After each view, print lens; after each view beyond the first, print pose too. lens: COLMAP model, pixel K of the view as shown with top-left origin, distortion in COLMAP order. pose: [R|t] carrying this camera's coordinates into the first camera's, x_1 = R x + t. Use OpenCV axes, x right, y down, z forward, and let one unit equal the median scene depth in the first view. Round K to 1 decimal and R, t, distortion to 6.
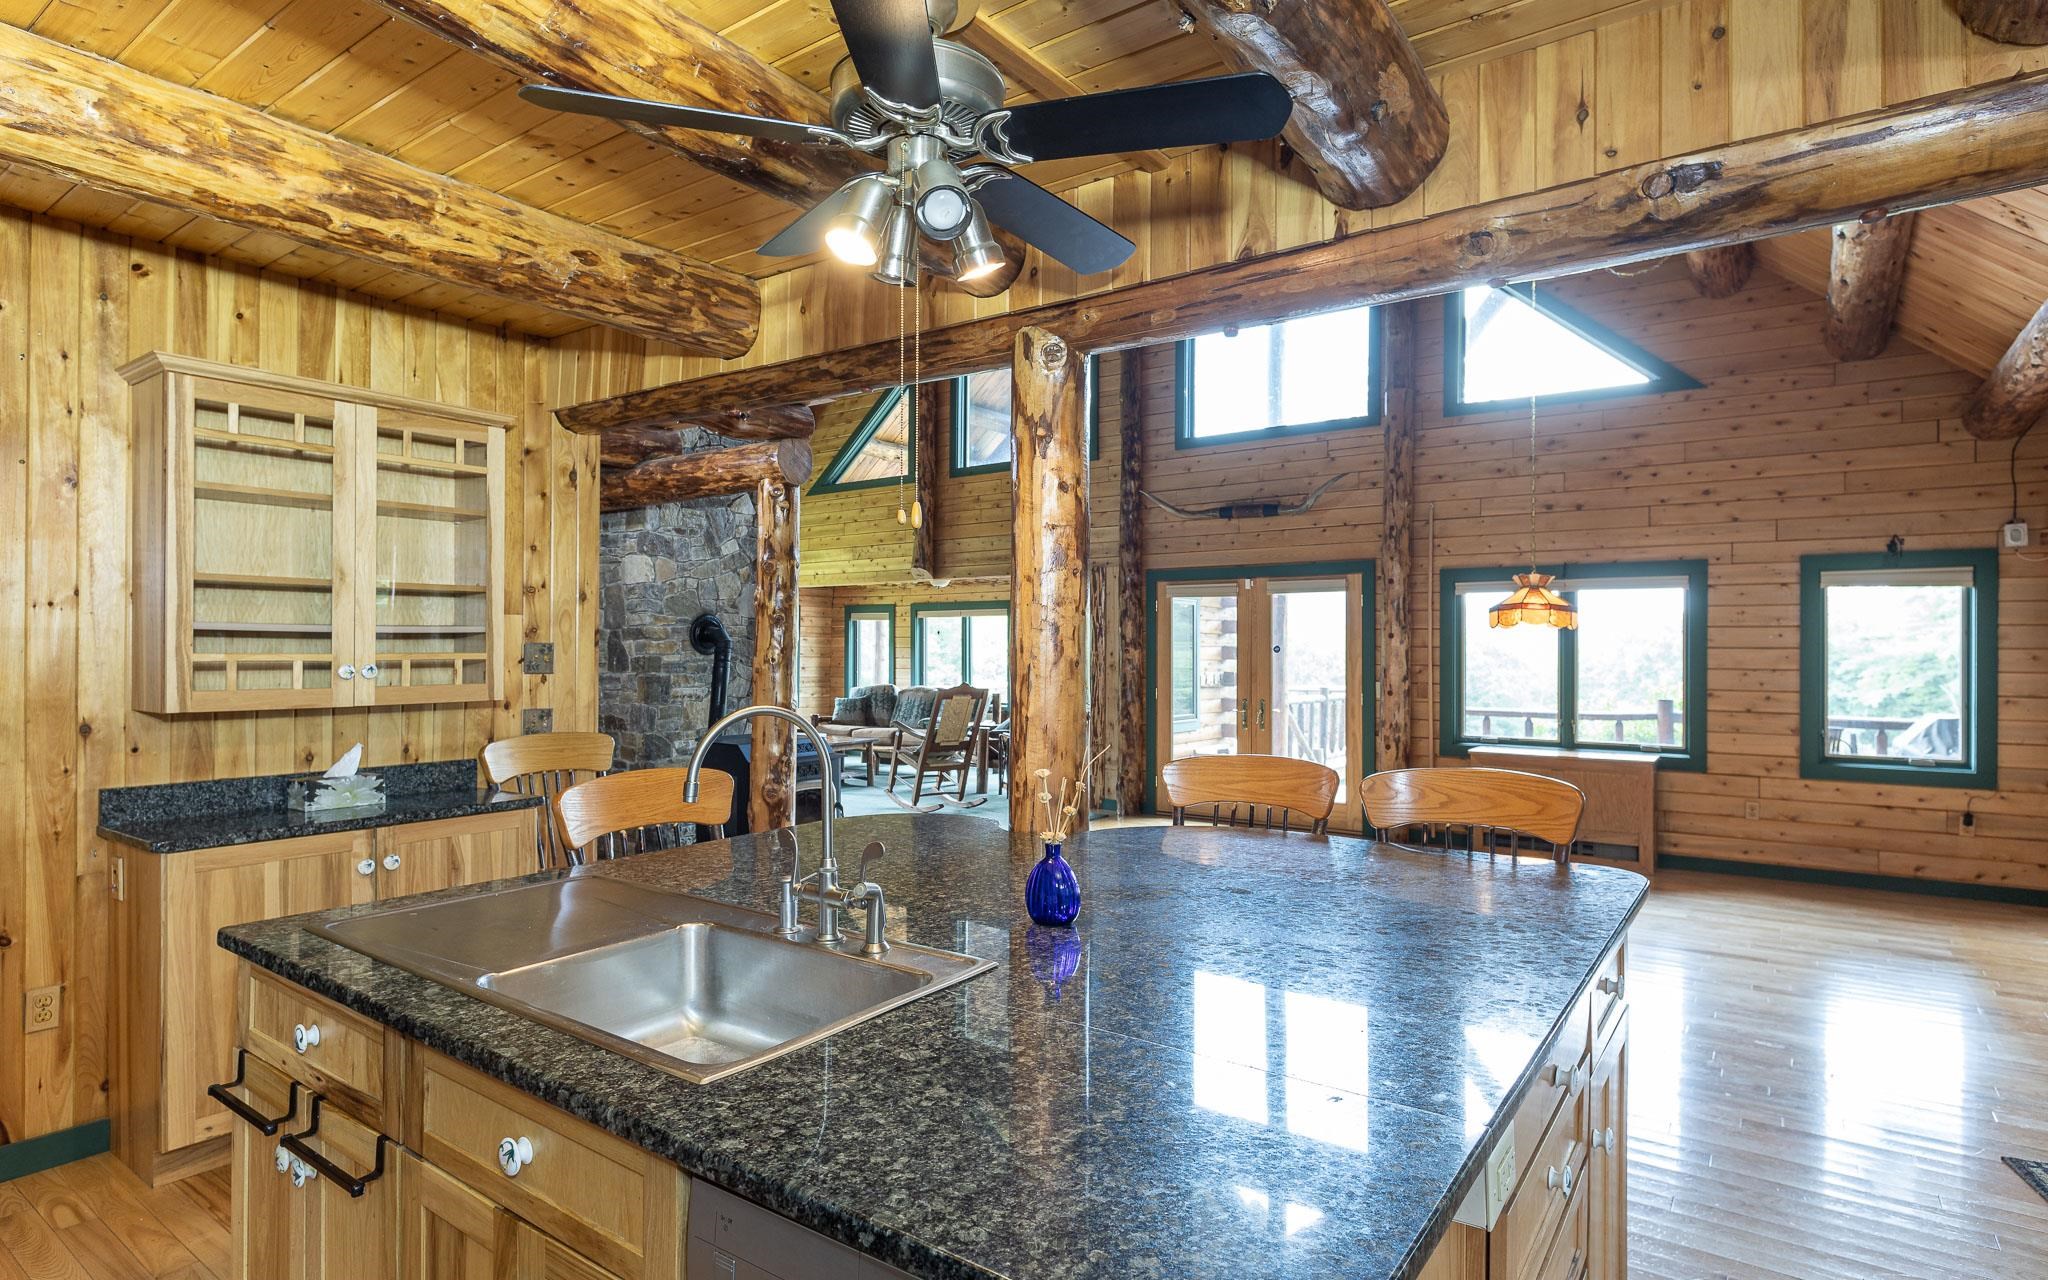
lens RADIAL K [[1066.9, 0, 1012.8], [0, 1066.9, 645.8], [0, 0, 1]] dist [0.000916, -0.000060]
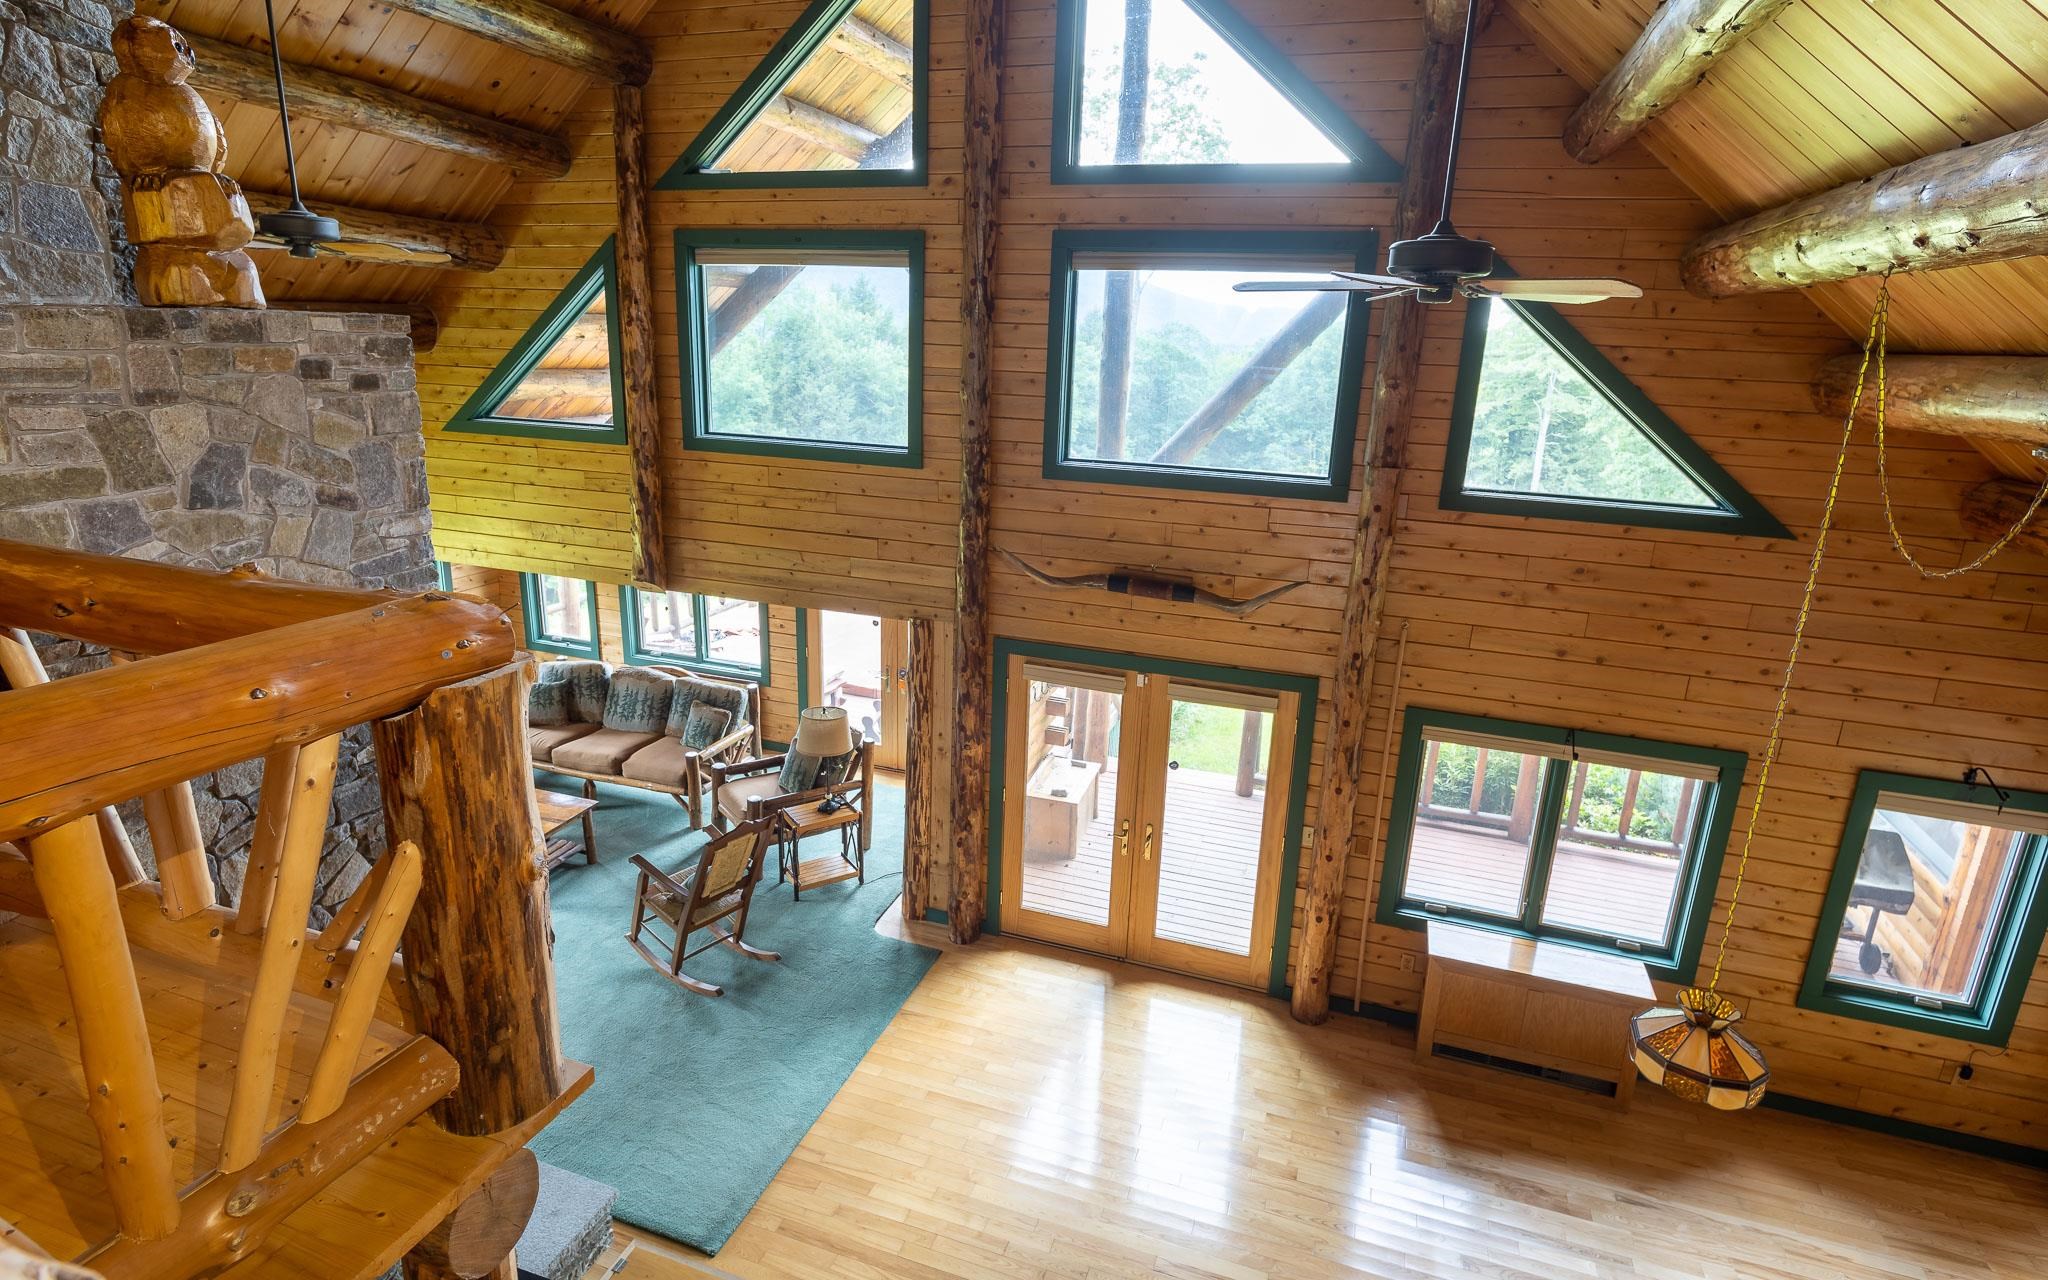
lens RADIAL K [[1052.6, 0, 1013.3], [0, 1052.6, 615.4], [0, 0, 1]] dist [-0.001933, -0.000169]
pose [[0.956111, -0.054599, 0.287873, -0.074333], [-0.027748, 0.961198, 0.274461, -0.316953], [-0.291688, -0.270403, 0.917497, 0.395636]]
